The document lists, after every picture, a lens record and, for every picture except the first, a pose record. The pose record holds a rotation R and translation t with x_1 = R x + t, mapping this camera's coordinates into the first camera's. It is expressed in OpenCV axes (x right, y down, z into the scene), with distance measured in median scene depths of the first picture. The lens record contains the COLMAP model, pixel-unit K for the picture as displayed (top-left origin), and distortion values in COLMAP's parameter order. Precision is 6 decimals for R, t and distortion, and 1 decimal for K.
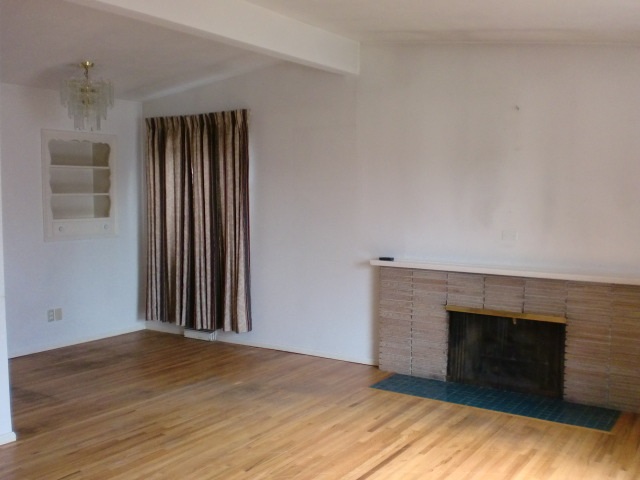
lens RADIAL K [[662.1, 0, 319.3], [0, 662.1, 240.1], [0, 0, 1]] dist [-0.000290, 0.000000]
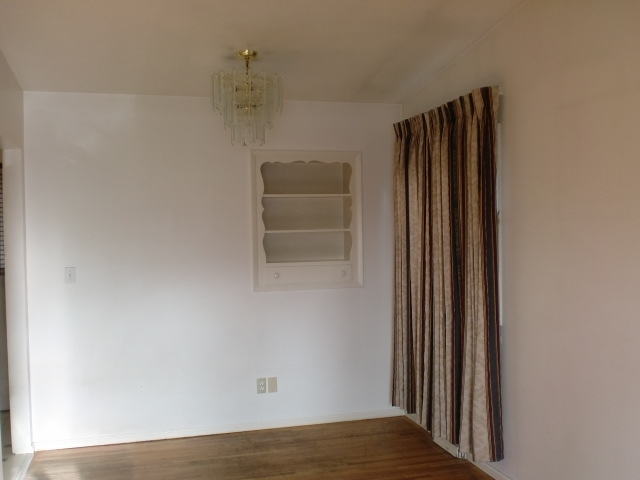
lens RADIAL K [[662.1, 0, 320.9], [0, 662.1, 240.0], [0, 0, 1]] dist [-0.000290, 0.000000]
pose [[0.751643, 0.000279, -0.659570, 0.164782], [-0.030210, 0.998965, -0.034006, -0.033675], [0.658878, 0.045486, 0.750873, 0.446130]]
